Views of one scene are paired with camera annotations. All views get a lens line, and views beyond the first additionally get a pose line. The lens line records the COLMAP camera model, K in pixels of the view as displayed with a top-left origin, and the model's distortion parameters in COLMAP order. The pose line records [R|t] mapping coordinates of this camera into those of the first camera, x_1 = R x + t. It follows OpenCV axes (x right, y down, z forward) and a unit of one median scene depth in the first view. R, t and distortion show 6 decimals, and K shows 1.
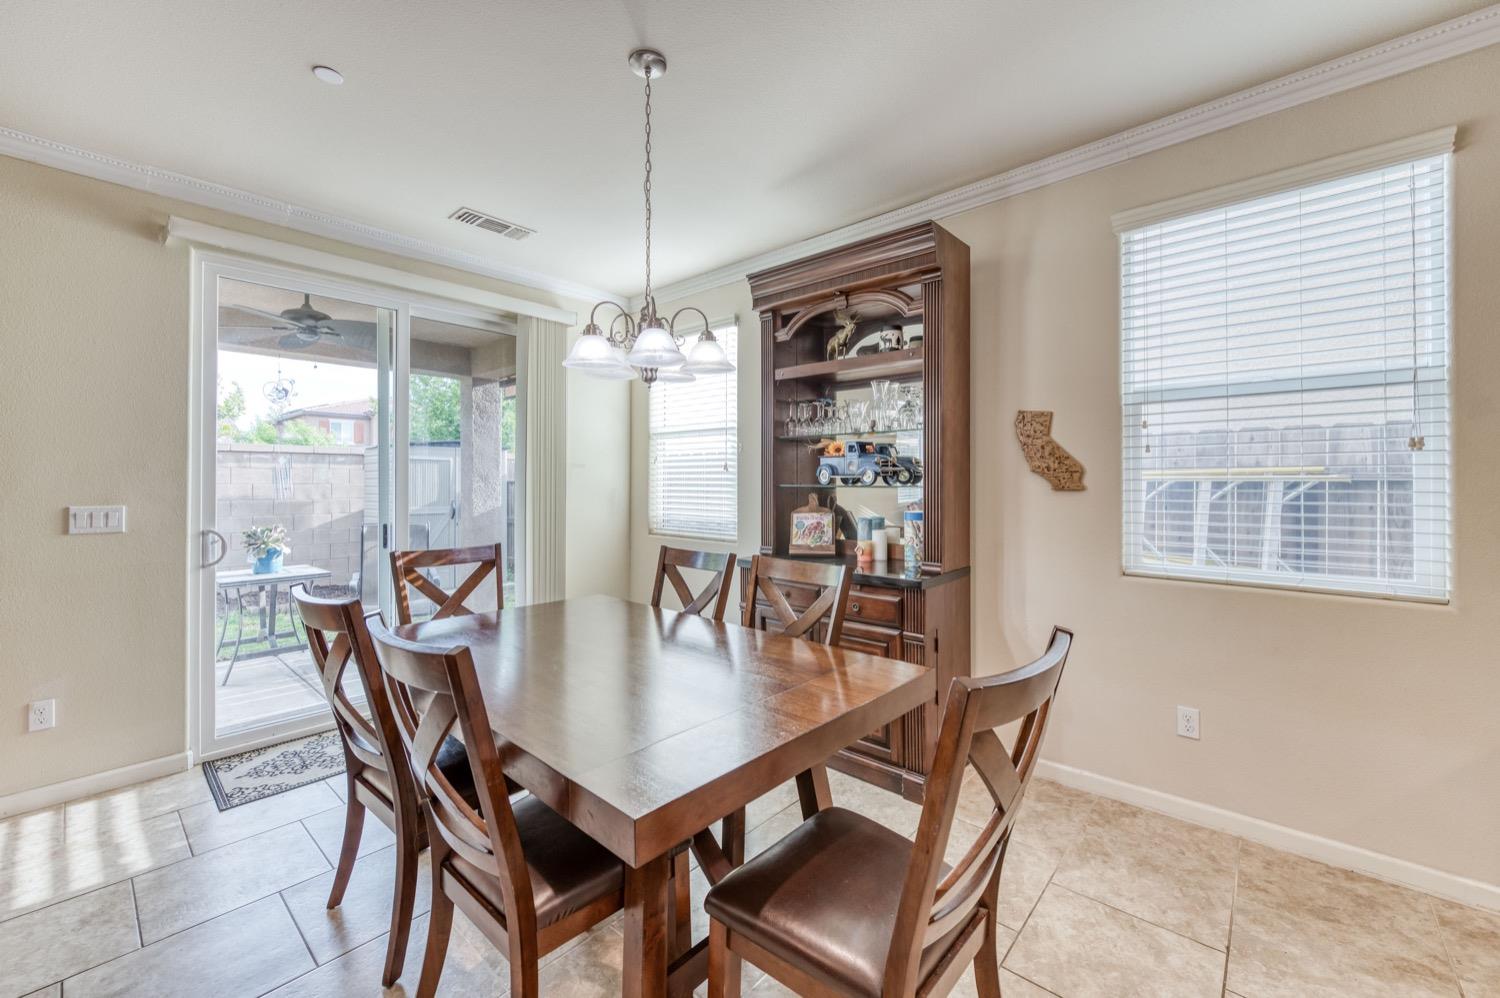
lens RADIAL K [[594.8, 0, 743.5], [0, 594.8, 482.7], [0, 0, 1]] dist [0.005865, -0.000601]
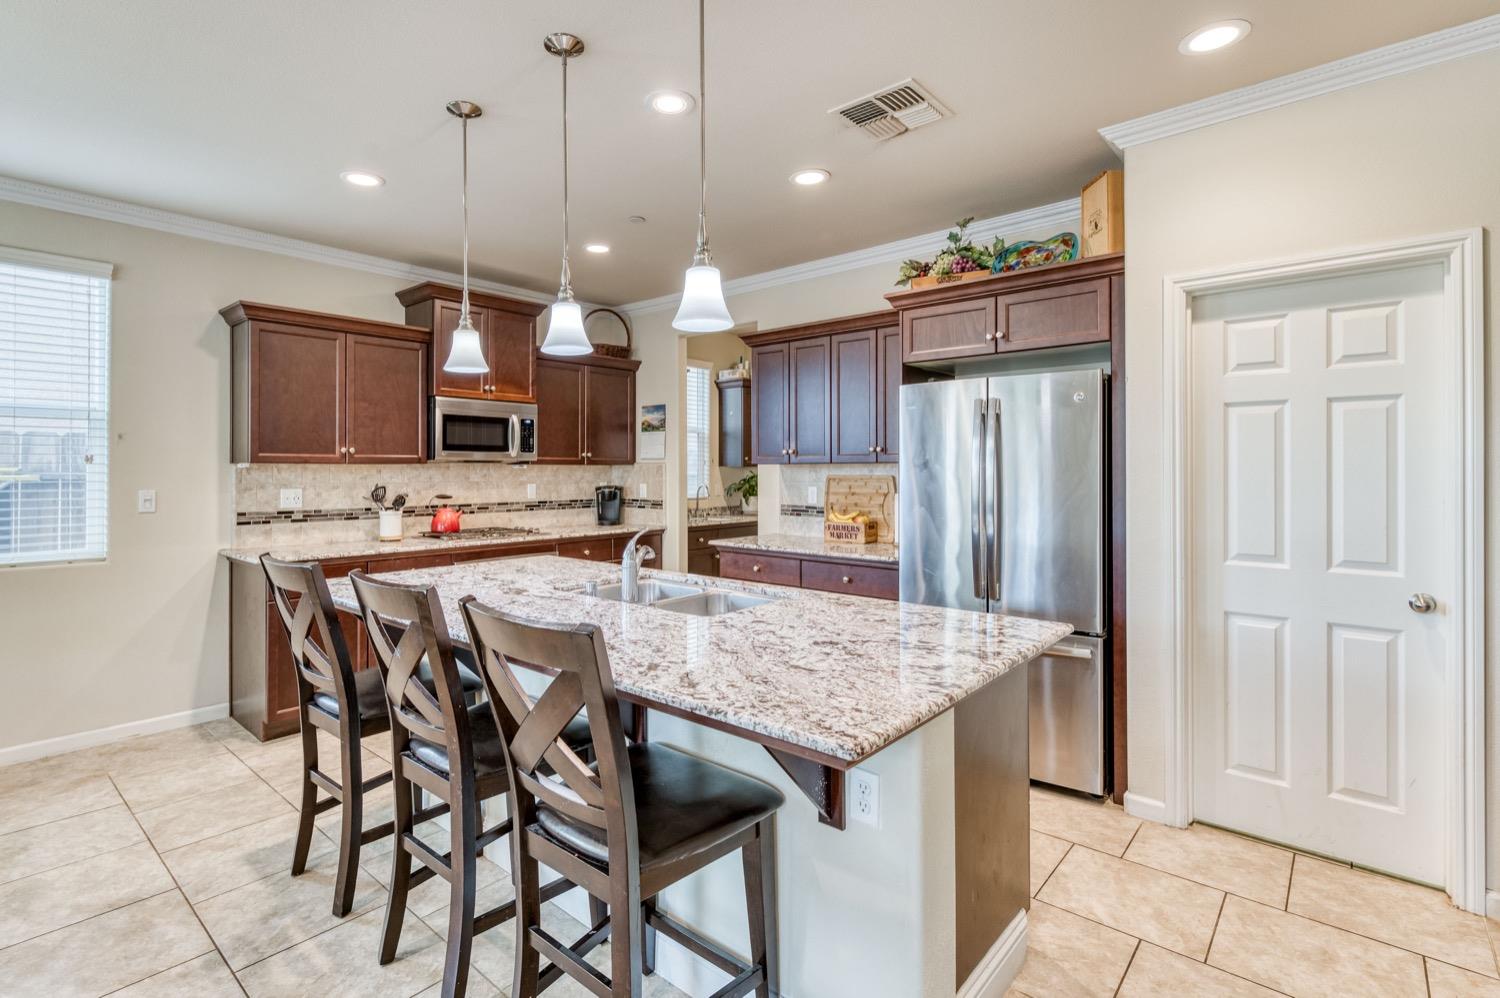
lens RADIAL K [[714.1, 0, 759.0], [0, 714.1, 462.4], [0, 0, 1]] dist [-0.014533, -0.000609]
pose [[-0.035148, 0.012182, 0.999308, -0.487592], [-0.000266, 0.999926, -0.012199, -0.022413], [-0.999382, -0.000695, -0.035142, -0.430380]]
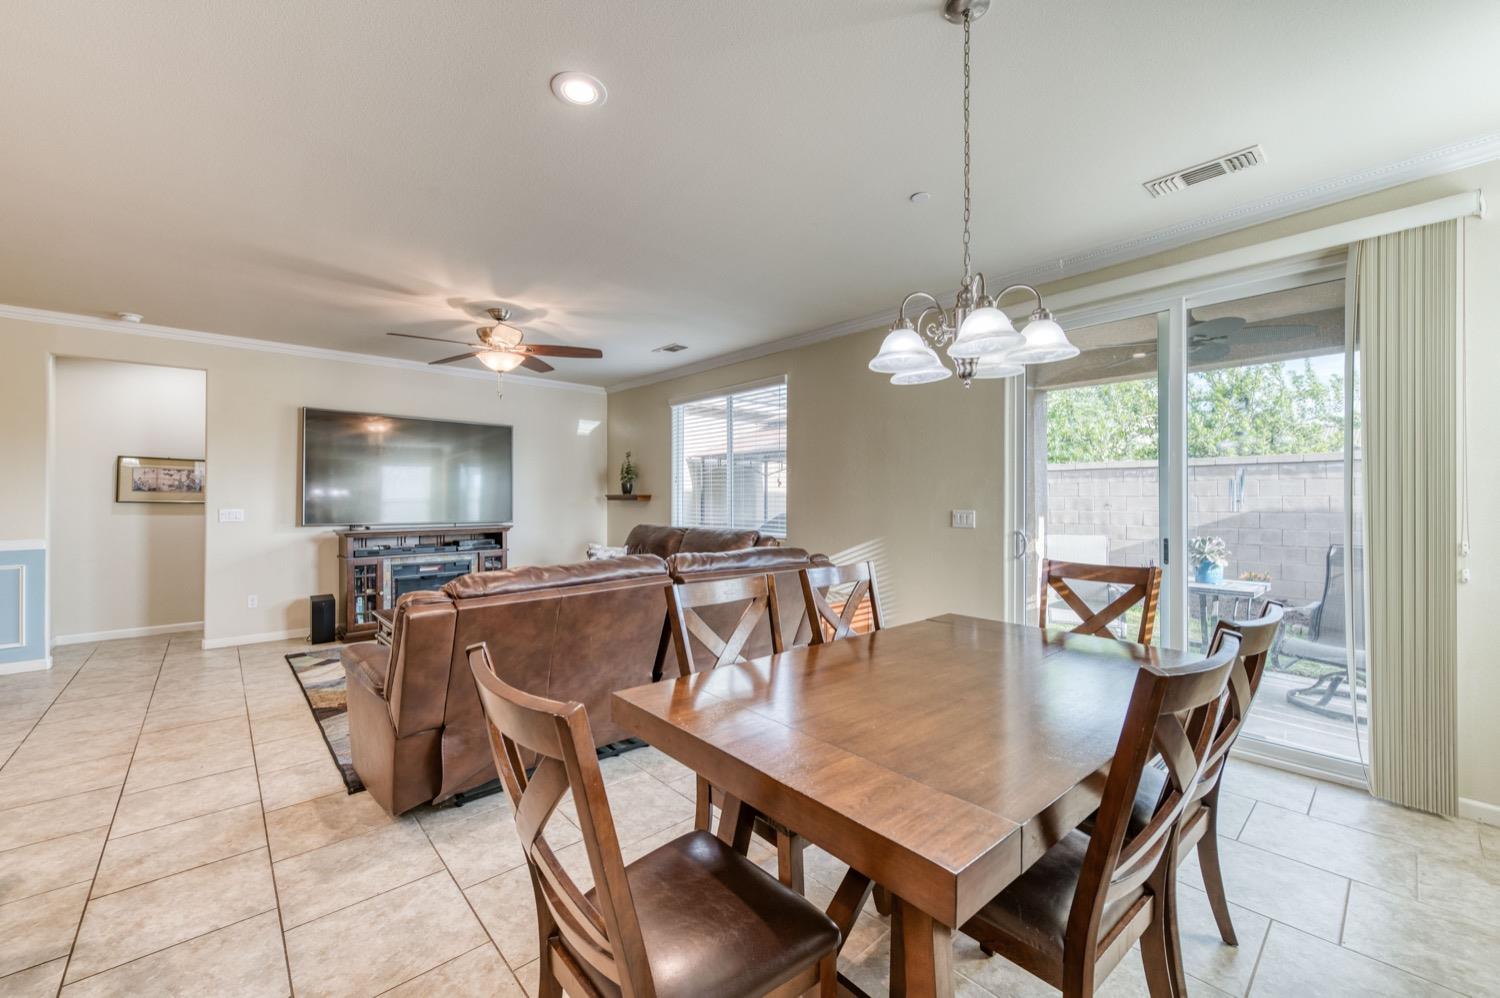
lens RADIAL K [[594.8, 0, 749.0], [0, 594.8, 496.6], [0, 0, 1]] dist [0.005865, -0.000601]
pose [[-0.106645, -0.001999, -0.994295, 0.477504], [0.004934, 0.999985, -0.002540, 0.002473], [0.994285, -0.005177, -0.106633, 0.512581]]
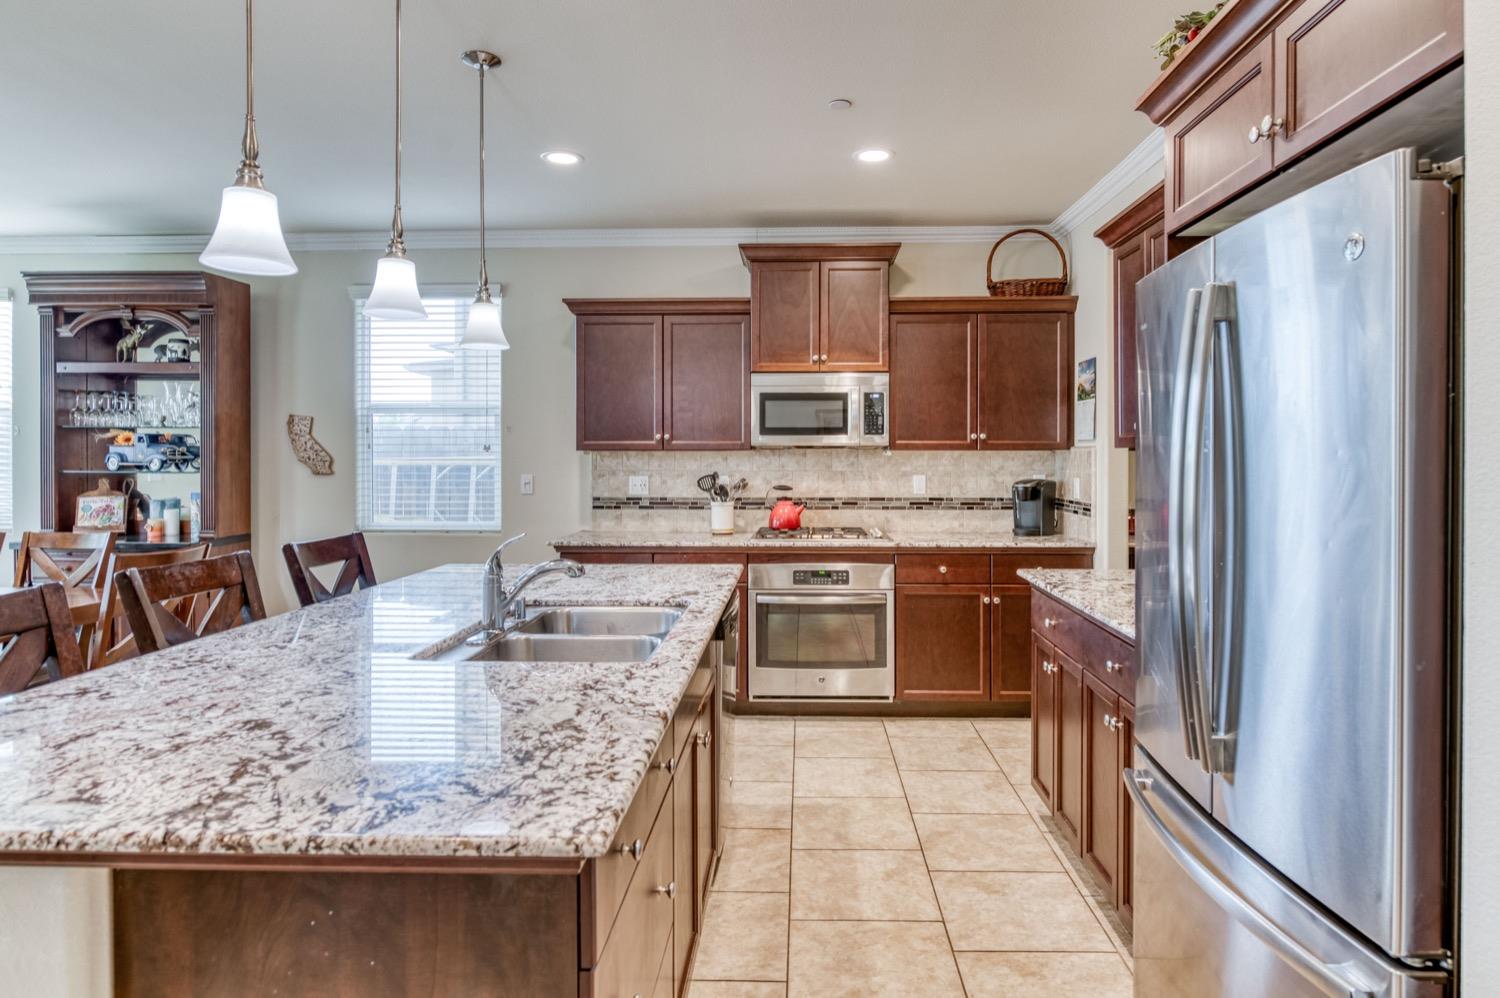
lens RADIAL K [[878.9, 0, 797.3], [0, 878.9, 461.2], [0, 0, 1]] dist [-0.003768, -0.000122]
pose [[0.762158, -0.000441, 0.647391, 0.050215], [-0.001695, 0.999995, 0.002677, -0.021485], [-0.647389, -0.003138, 0.762153, -1.107924]]
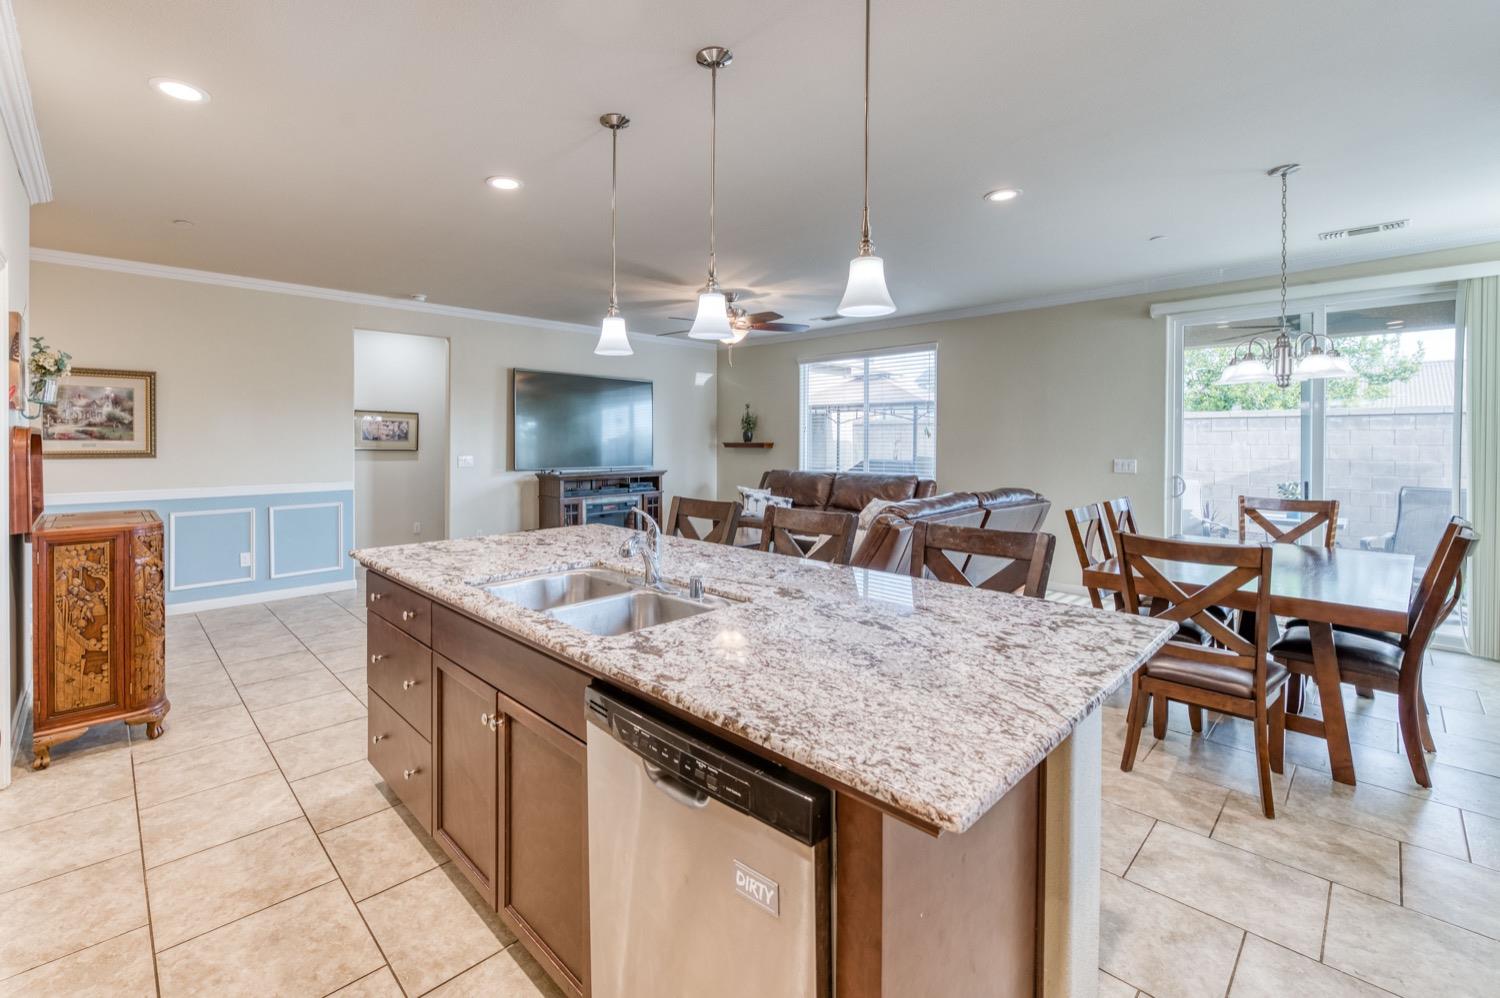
lens RADIAL K [[640.8, 0, 696.1], [0, 640.8, 444.4], [0, 0, 1]] dist [0.000475, -0.001277]
pose [[-0.094516, 0.007064, -0.995498, 1.030782], [0.002436, 0.999973, 0.006864, -0.026829], [0.995520, -0.001776, -0.094531, -0.201154]]
